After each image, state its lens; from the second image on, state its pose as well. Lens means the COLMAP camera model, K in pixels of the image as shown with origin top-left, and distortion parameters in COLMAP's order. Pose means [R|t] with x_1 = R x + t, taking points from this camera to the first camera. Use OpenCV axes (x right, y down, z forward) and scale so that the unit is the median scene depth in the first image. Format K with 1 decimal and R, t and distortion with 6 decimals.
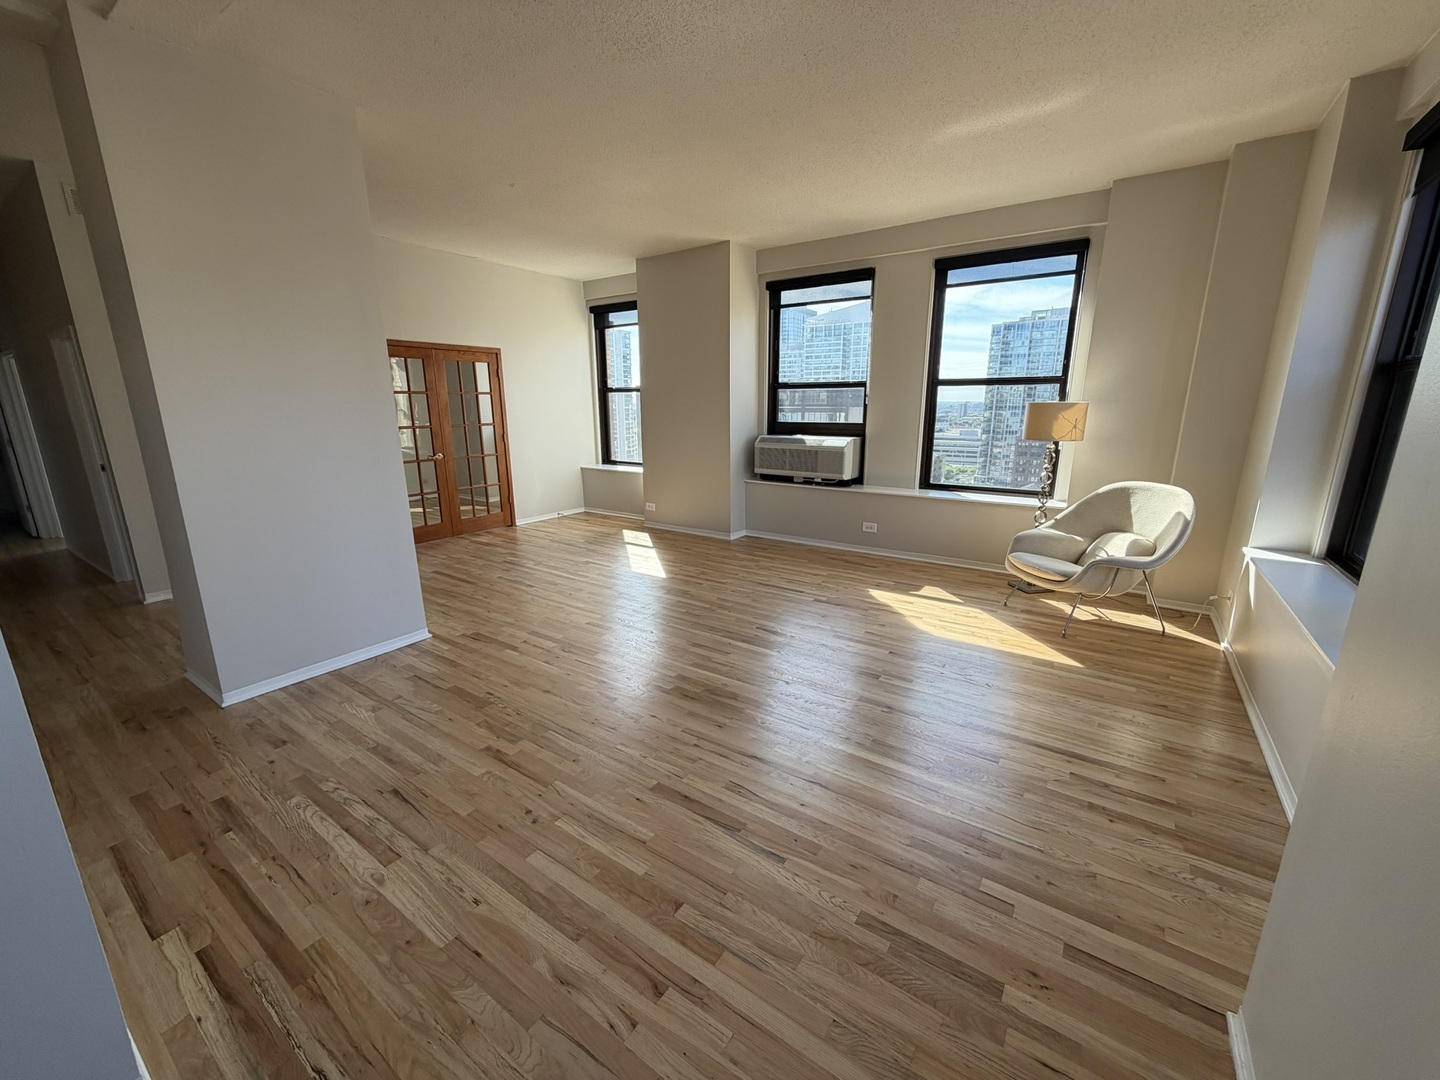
lens RADIAL K [[572.5, 0, 713.8], [0, 572.5, 540.1], [0, 0, 1]] dist [-0.000053, 0.000204]
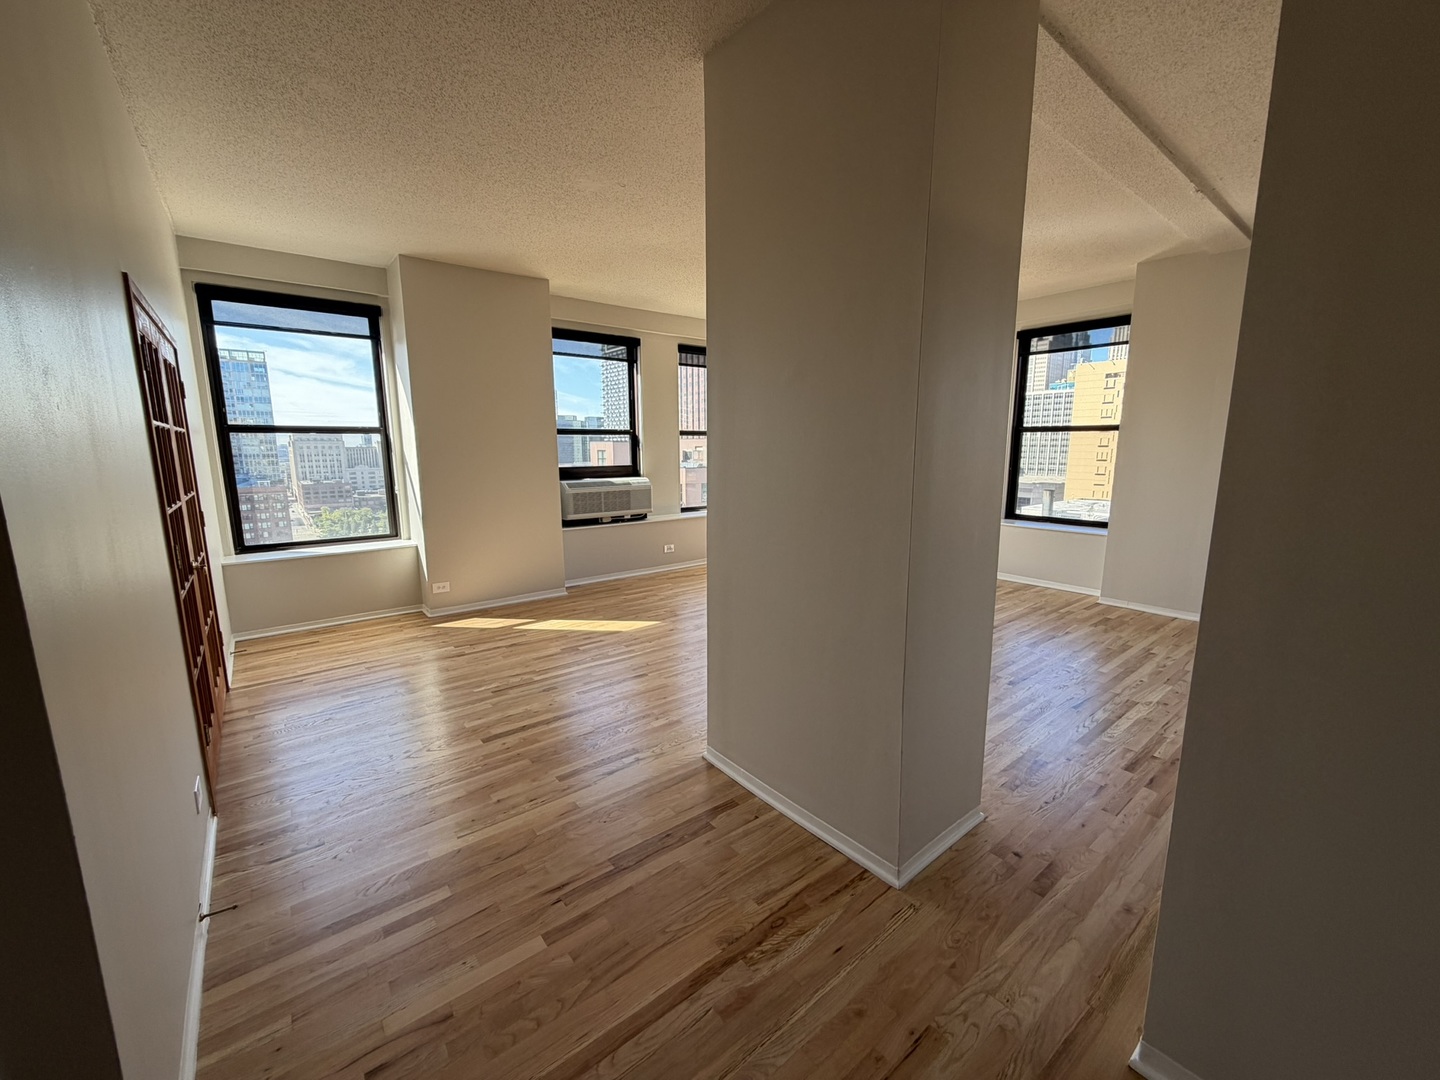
lens RADIAL K [[572.5, 0, 714.6], [0, 572.5, 540.4], [0, 0, 1]] dist [-0.000053, 0.000204]
pose [[0.288420, -0.153533, 0.945115, -1.060470], [0.228405, 0.969598, 0.087809, -0.154274], [-0.929863, 0.190543, 0.314719, 0.652545]]
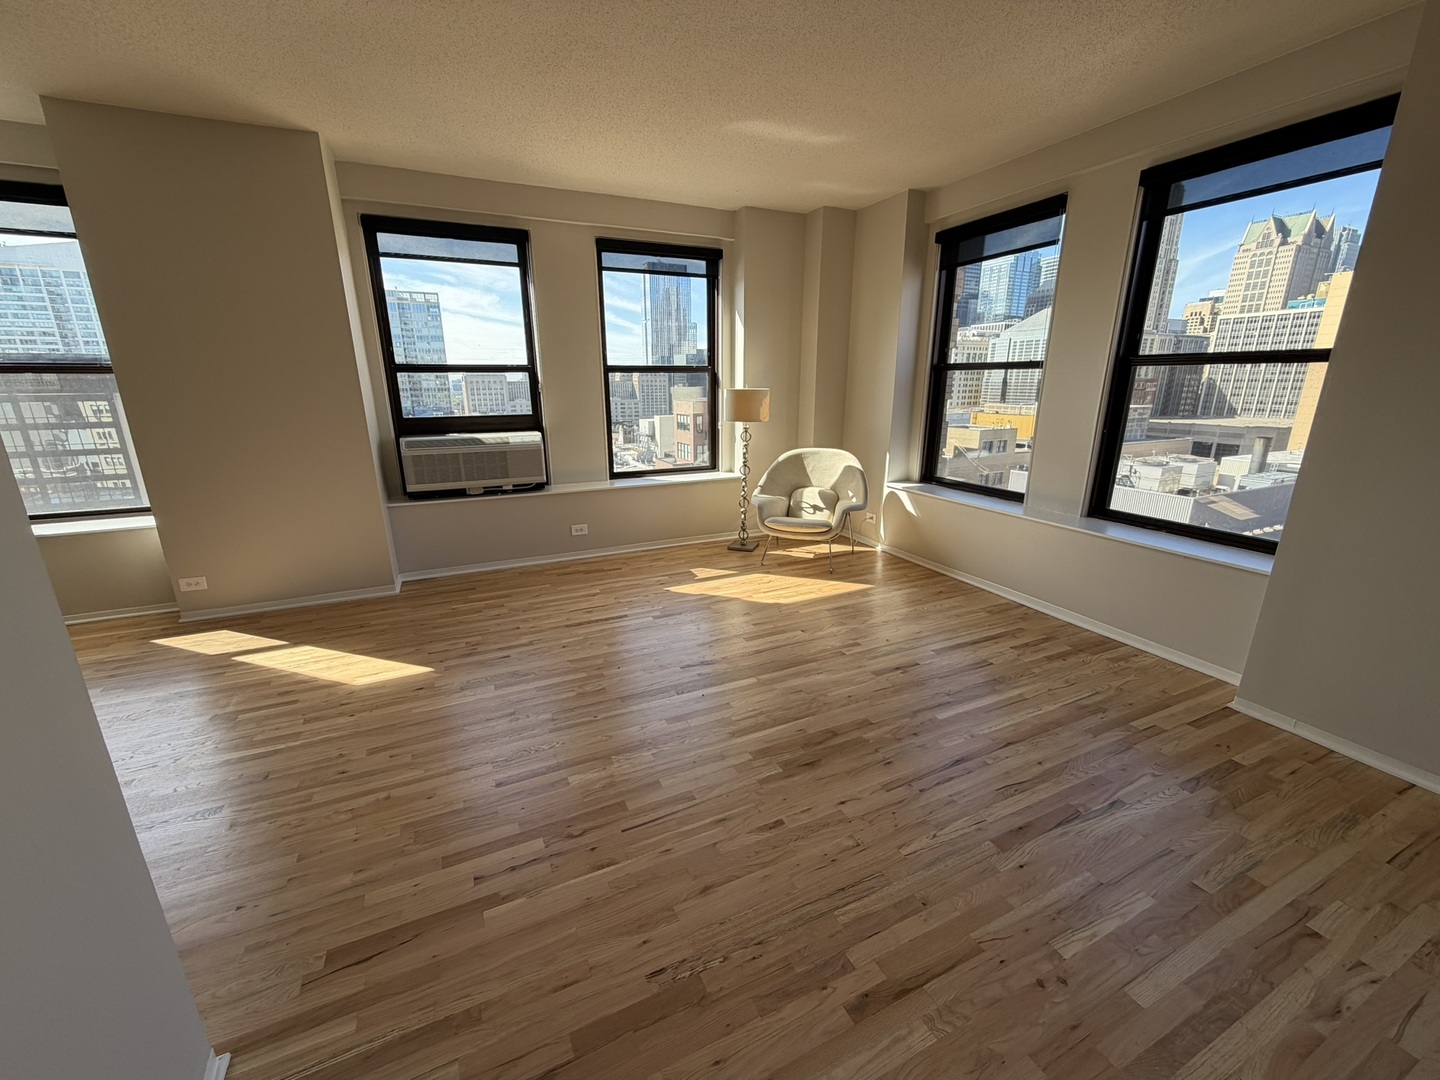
lens RADIAL K [[572.5, 0, 714.7], [0, 572.5, 540.1], [0, 0, 1]] dist [-0.000053, 0.000204]
pose [[0.503784, -0.229670, 0.832739, -0.466753], [0.205661, 0.968177, 0.142604, -0.113812], [-0.838991, 0.099421, 0.534986, 0.426122]]
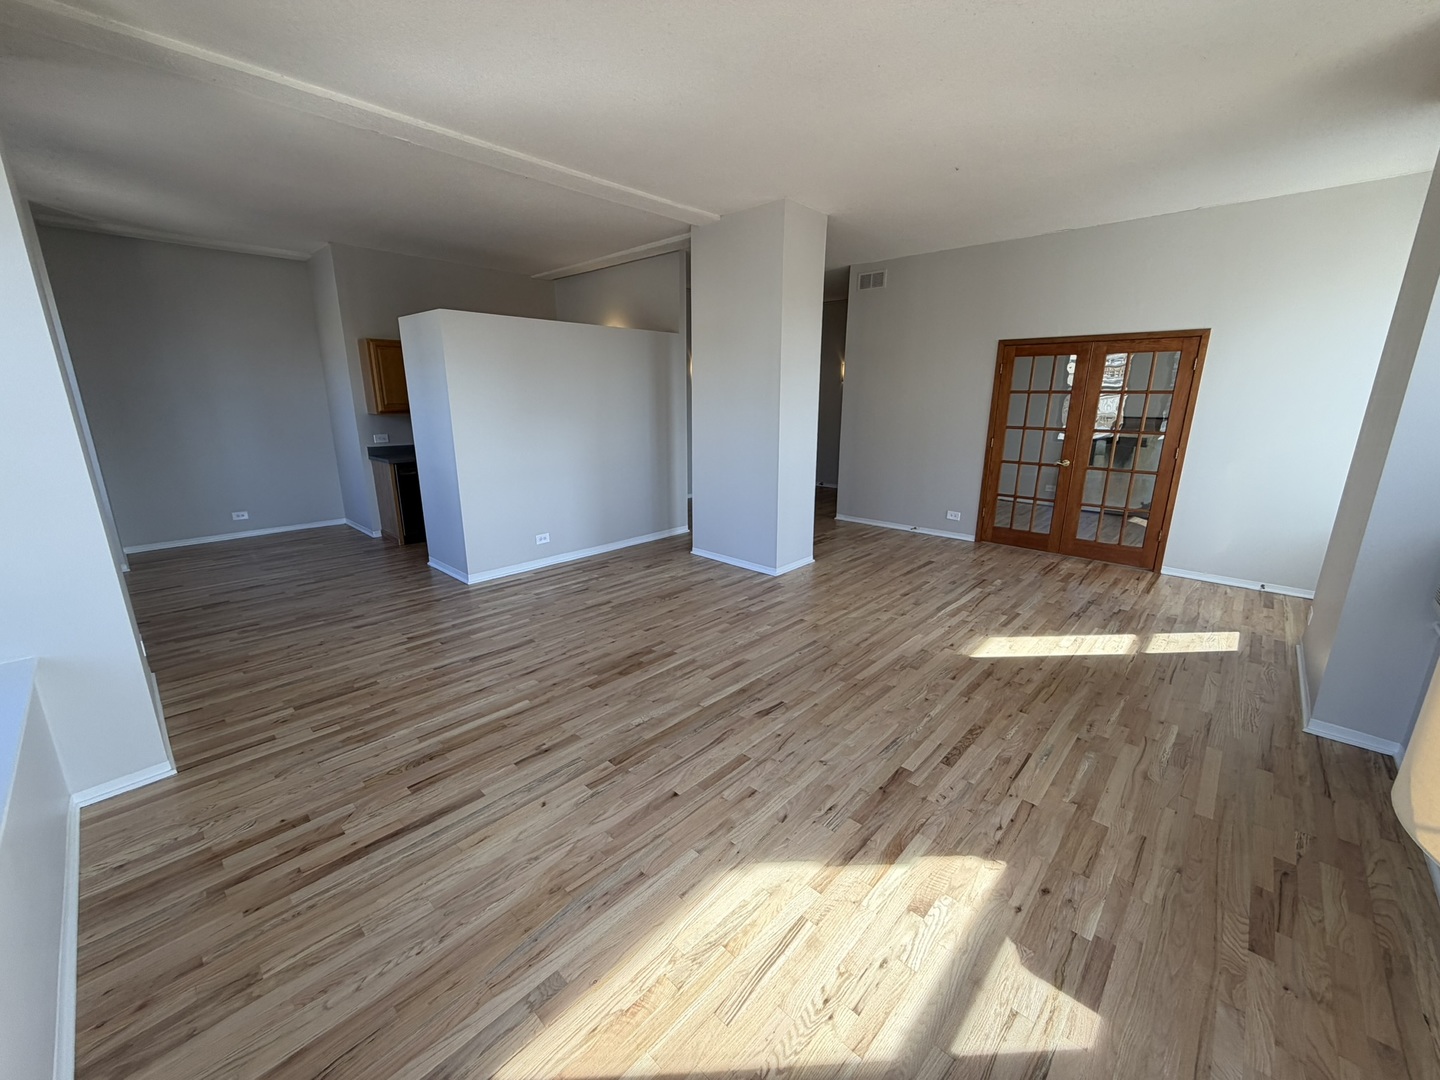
lens RADIAL K [[572.5, 0, 715.6], [0, 572.5, 539.7], [0, 0, 1]] dist [-0.000053, 0.000204]
pose [[-0.144559, 0.250939, -0.957148, 0.663874], [-0.234878, 0.930960, 0.279547, -0.212434], [0.961215, 0.265224, -0.075639, 0.778572]]
